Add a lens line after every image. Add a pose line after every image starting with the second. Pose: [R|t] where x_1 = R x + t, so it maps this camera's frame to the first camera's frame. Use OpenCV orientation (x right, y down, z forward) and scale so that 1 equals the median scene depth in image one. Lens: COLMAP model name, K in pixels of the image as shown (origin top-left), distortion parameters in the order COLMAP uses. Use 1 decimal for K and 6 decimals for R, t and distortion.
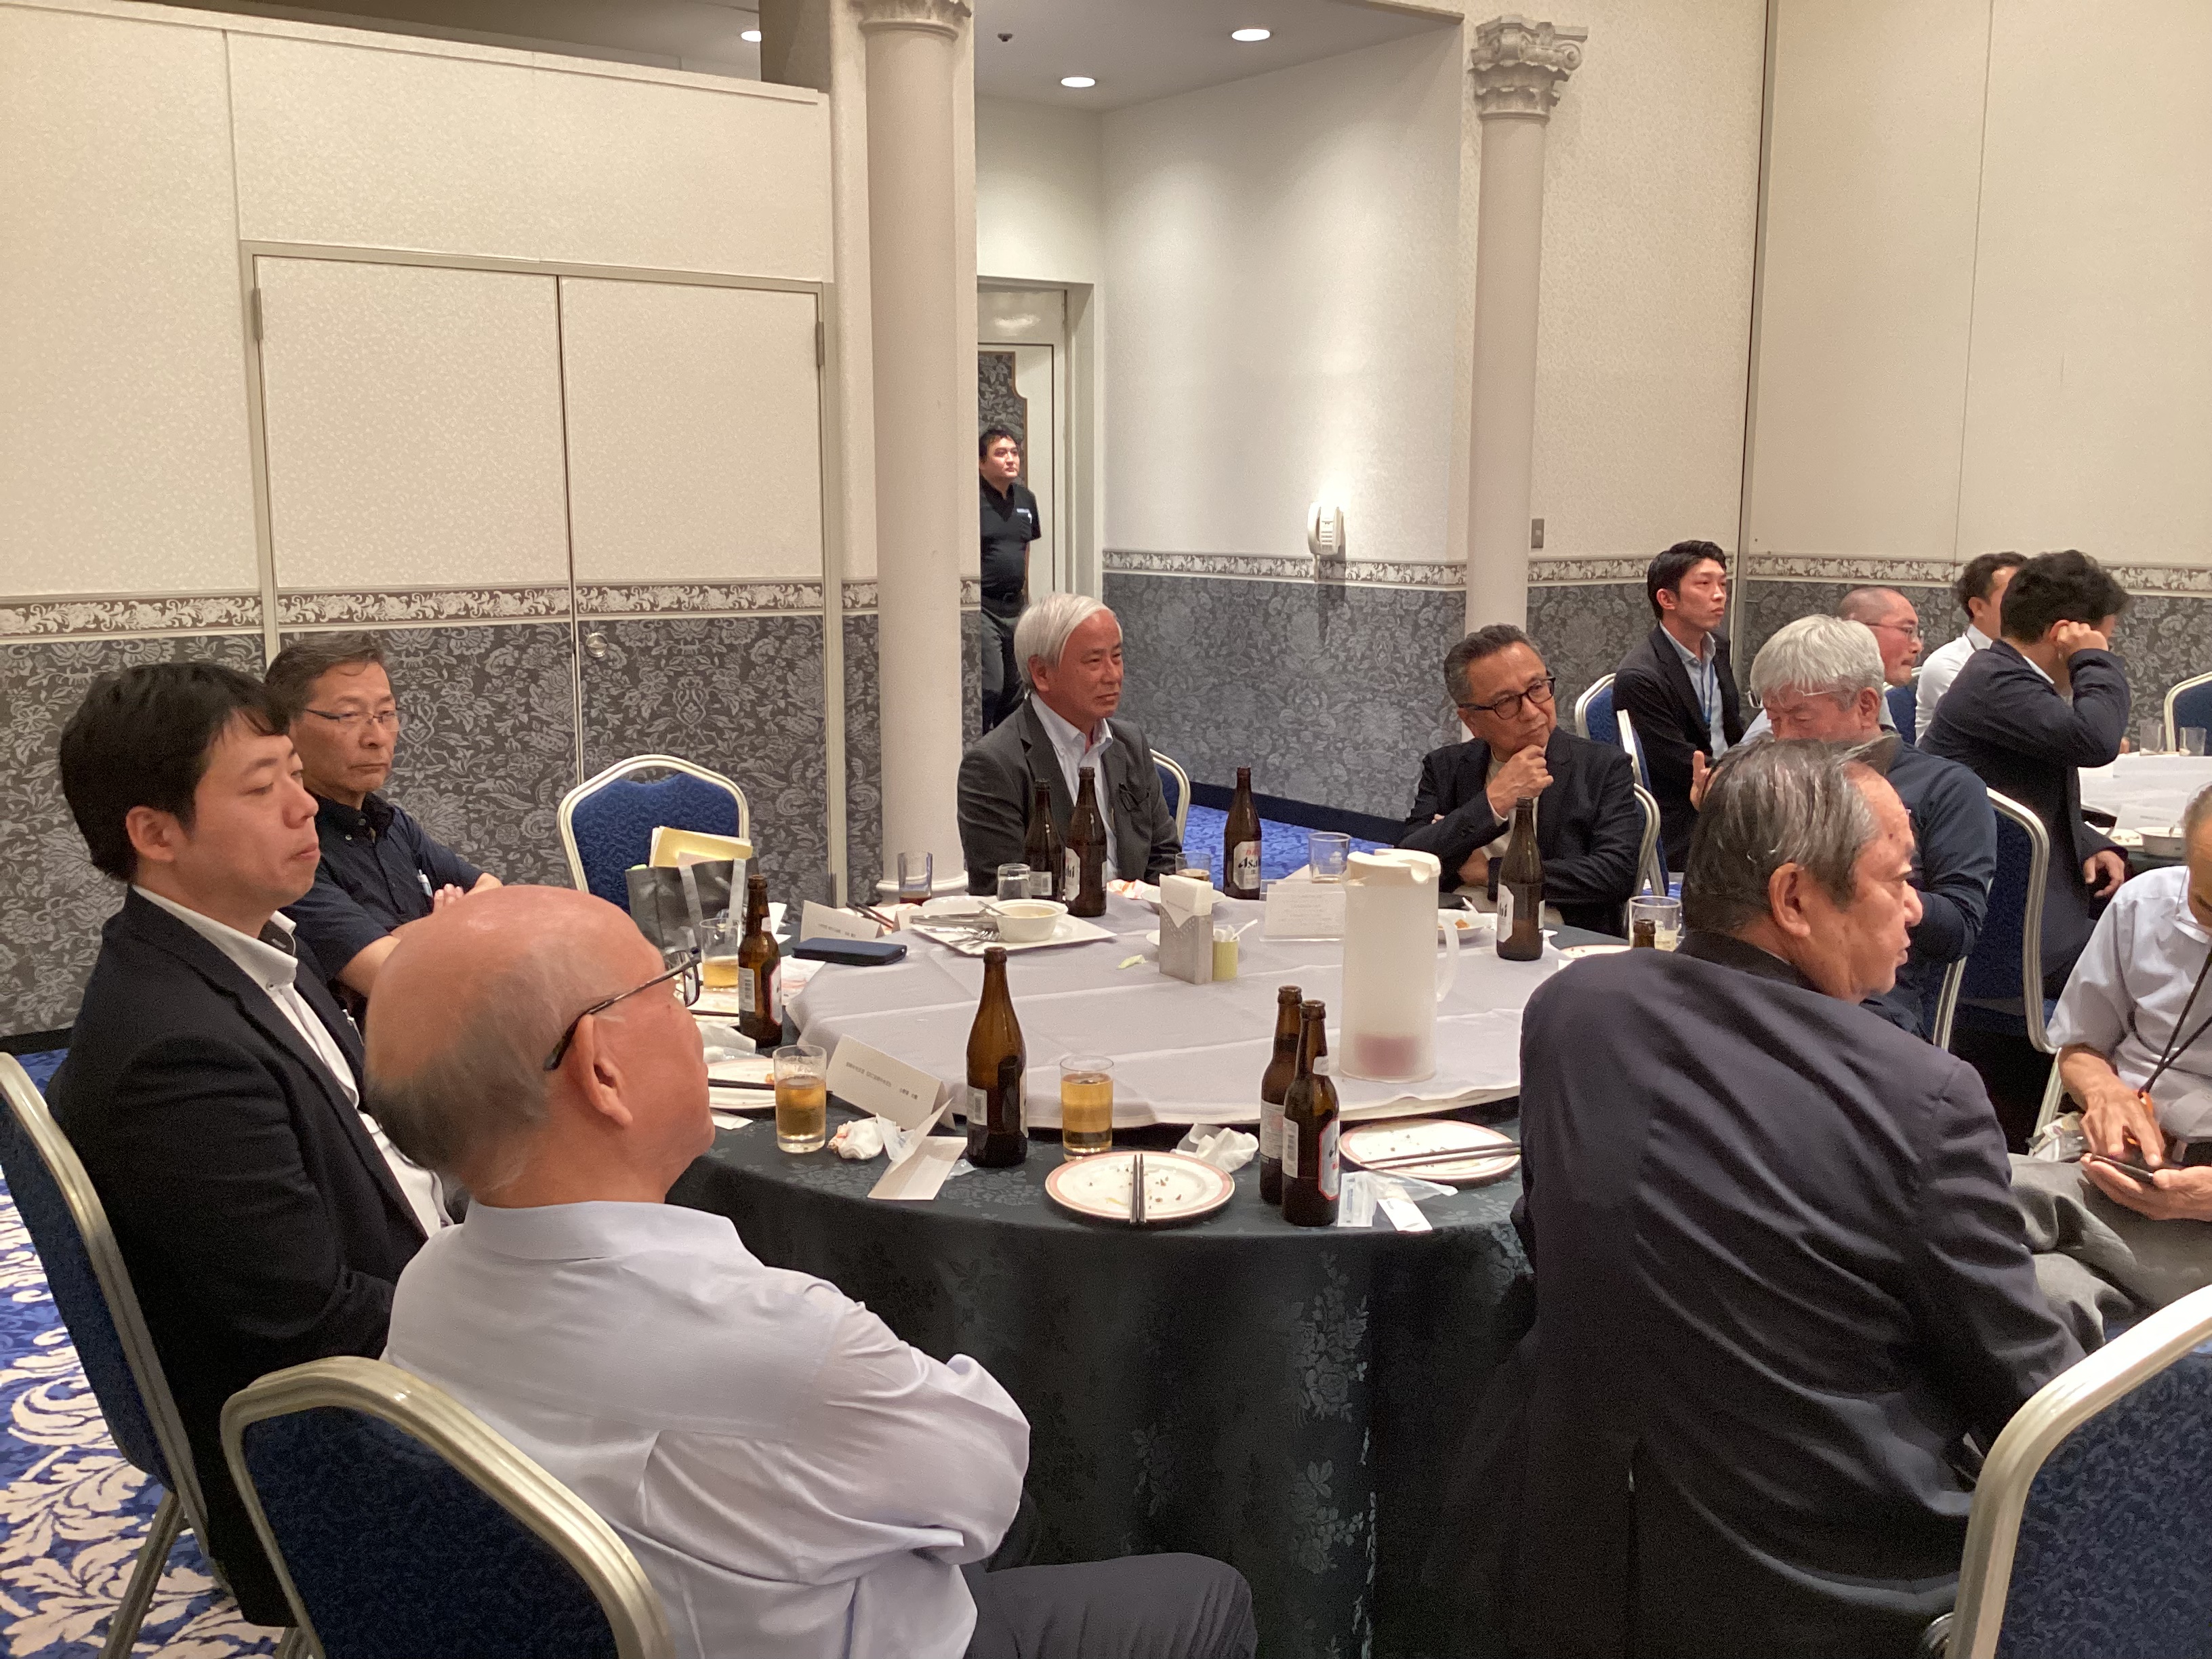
lens RADIAL K [[1991.9, 0, 1098.3], [0, 1991.9, 826.2], [0, 0, 1]] dist [0.104234, -0.226358]
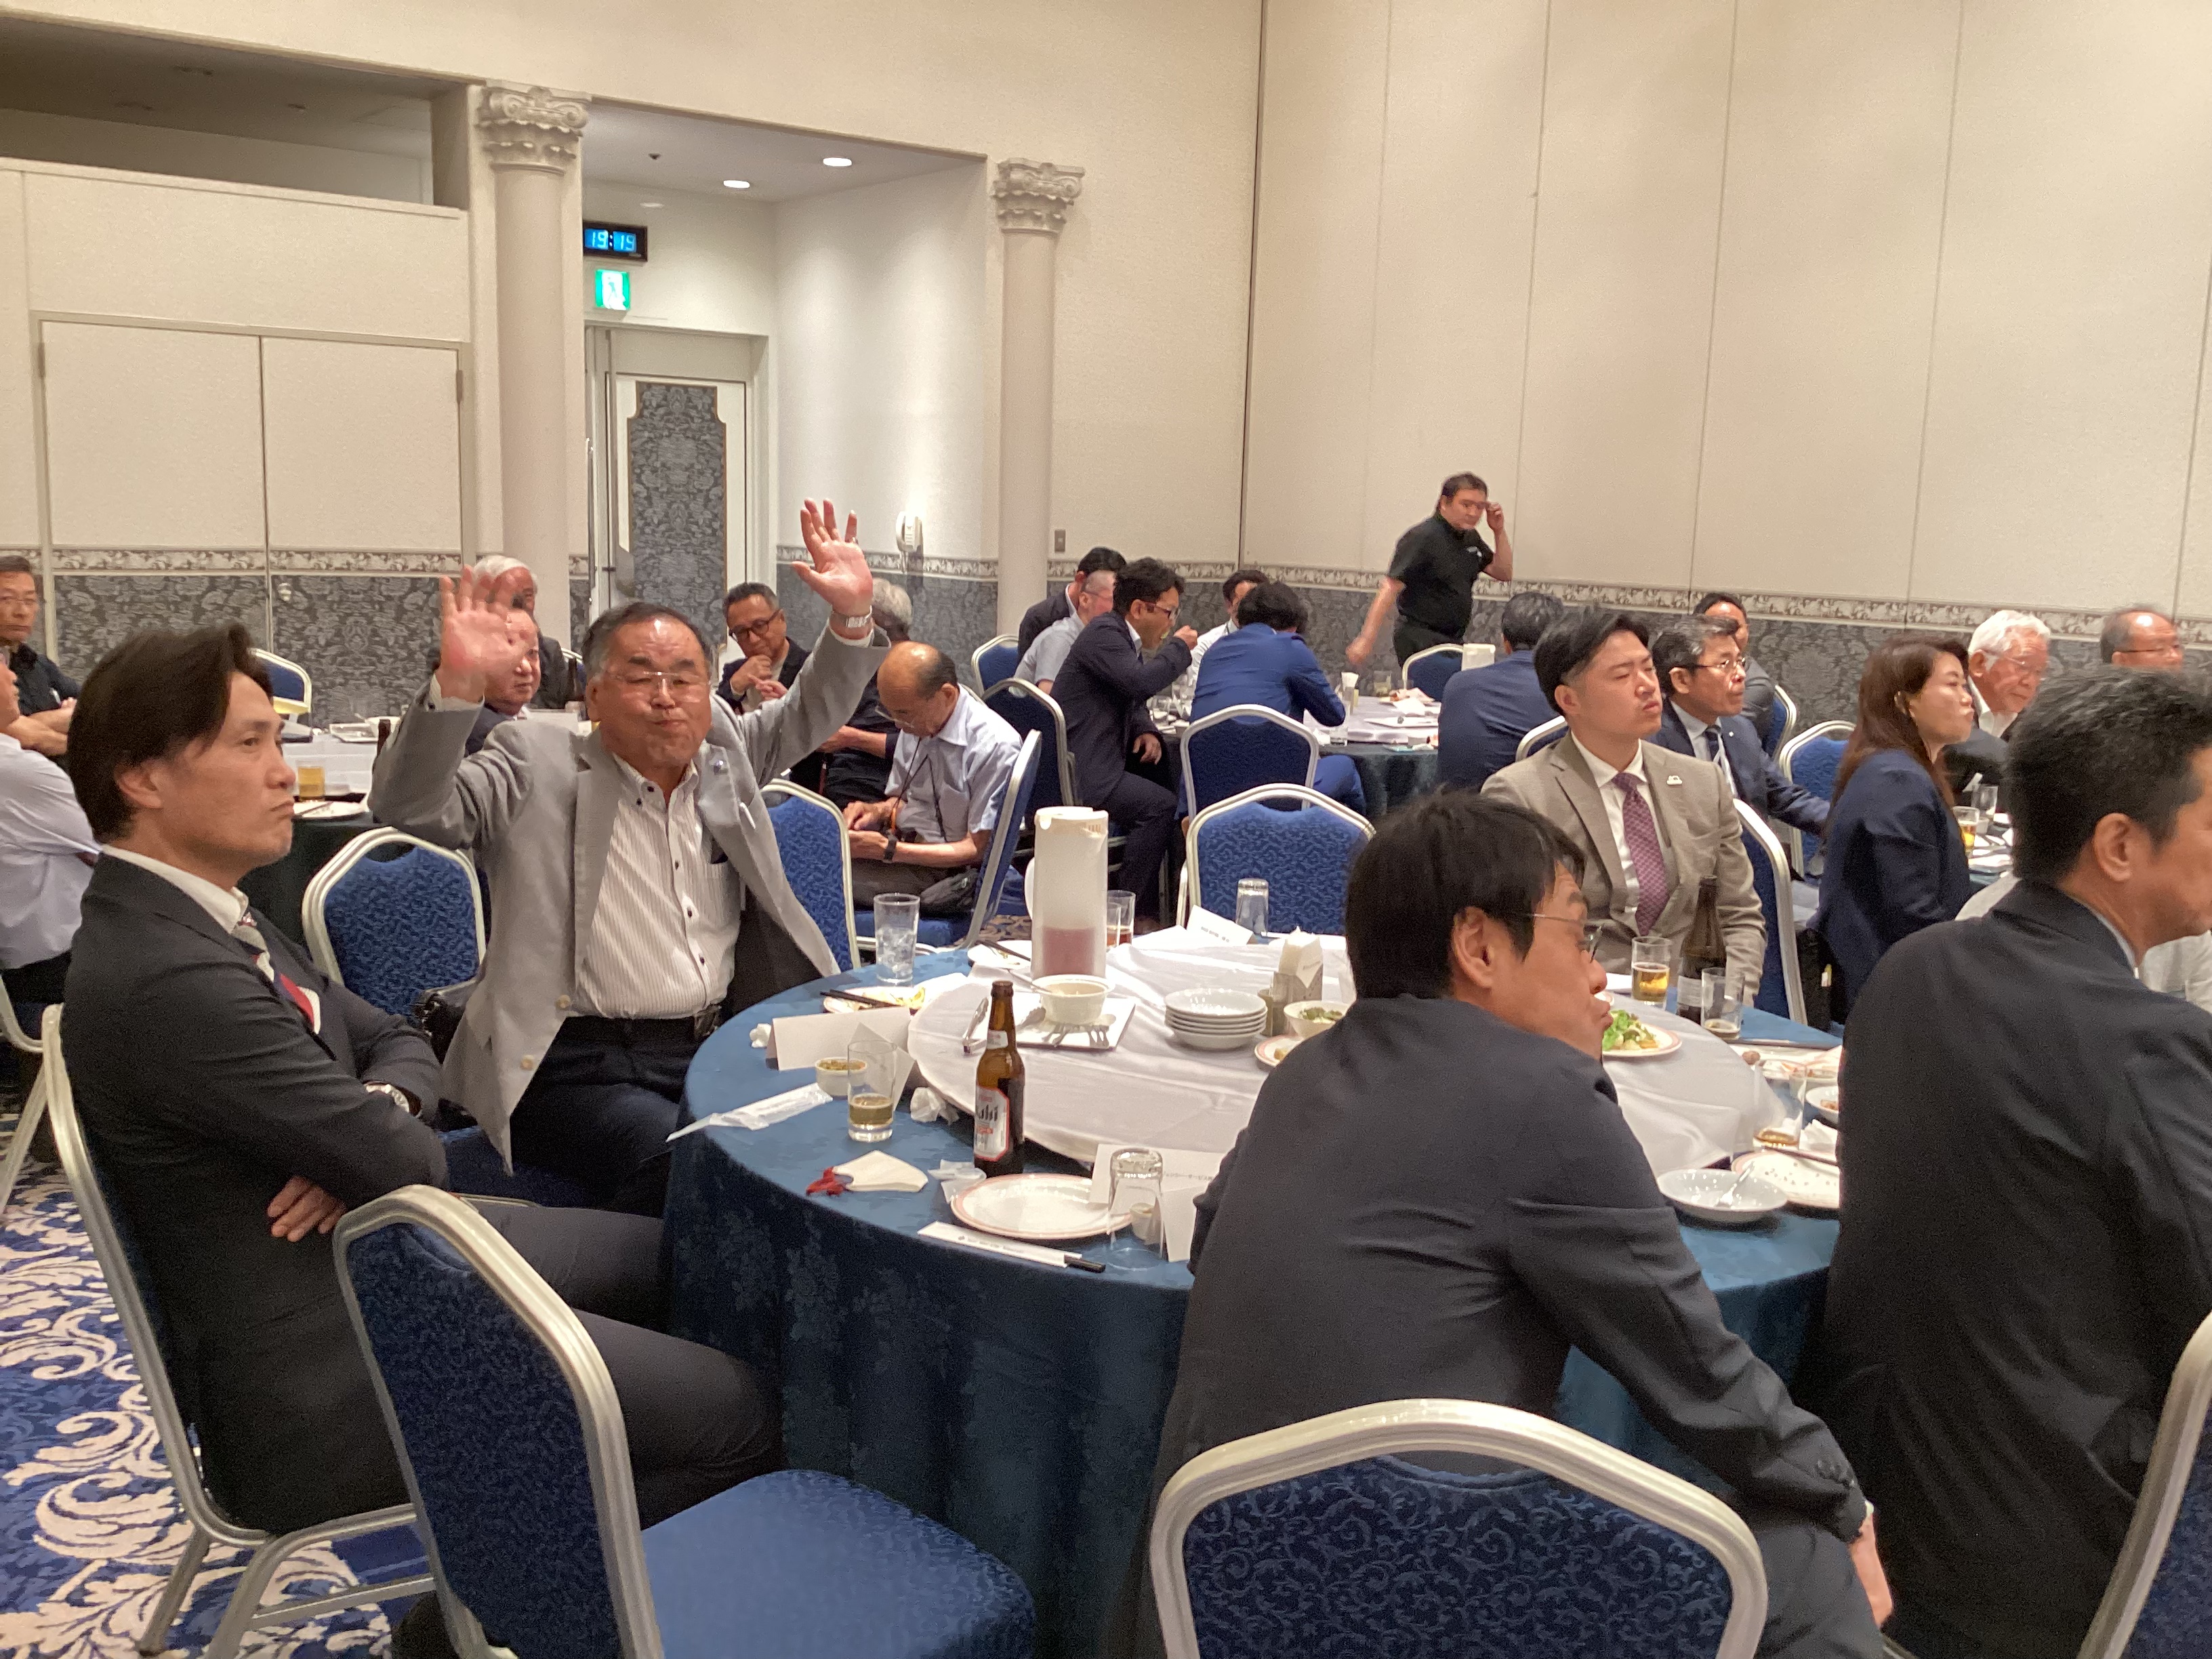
lens RADIAL K [[1991.9, 0, 1098.3], [0, 1991.9, 826.2], [0, 0, 1]] dist [0.104234, -0.226358]
pose [[0.999483, 0.026204, 0.018653, 0.292197], [-0.026061, 0.999630, -0.007845, 0.069085], [-0.018852, 0.007355, 0.999795, -0.422620]]
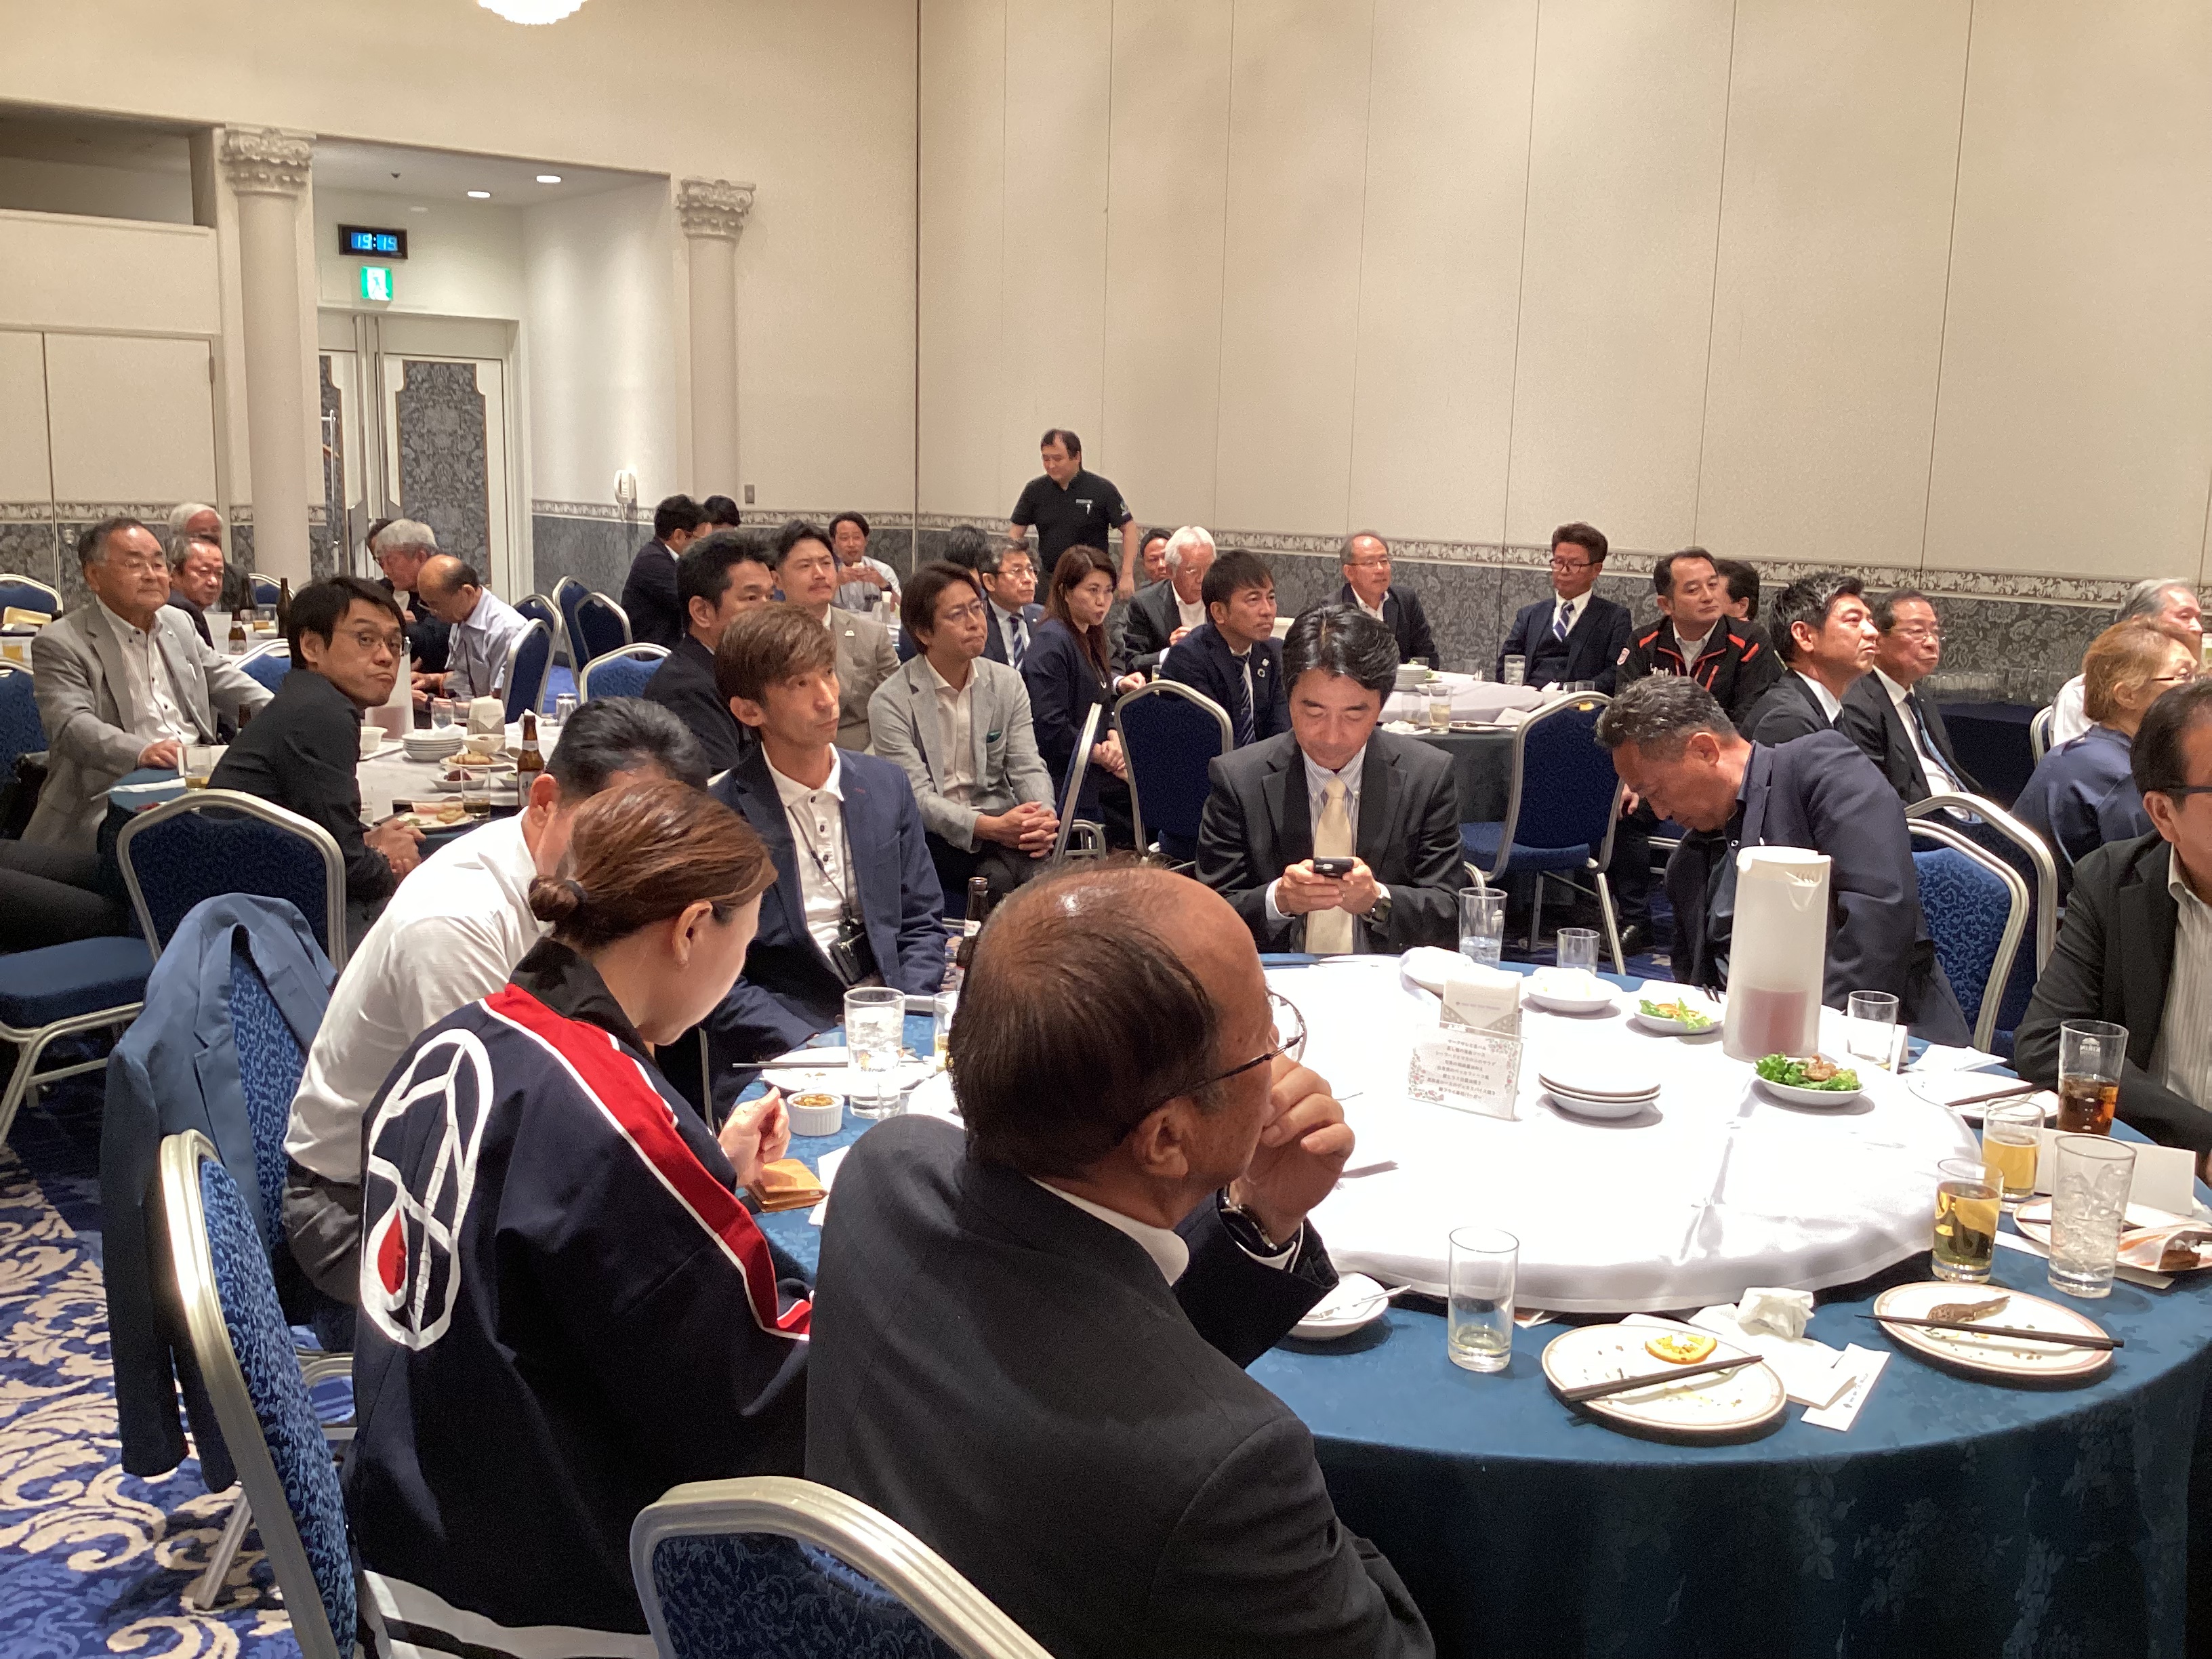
lens RADIAL K [[2023.3, 0, 1111.4], [0, 2023.3, 819.6], [0, 0, 1]] dist [0.087726, -0.188783]
pose [[0.999031, 0.015922, 0.041033, 0.577693], [-0.016093, 0.999863, 0.003824, 0.132830], [-0.040967, -0.004481, 0.999150, -0.813801]]
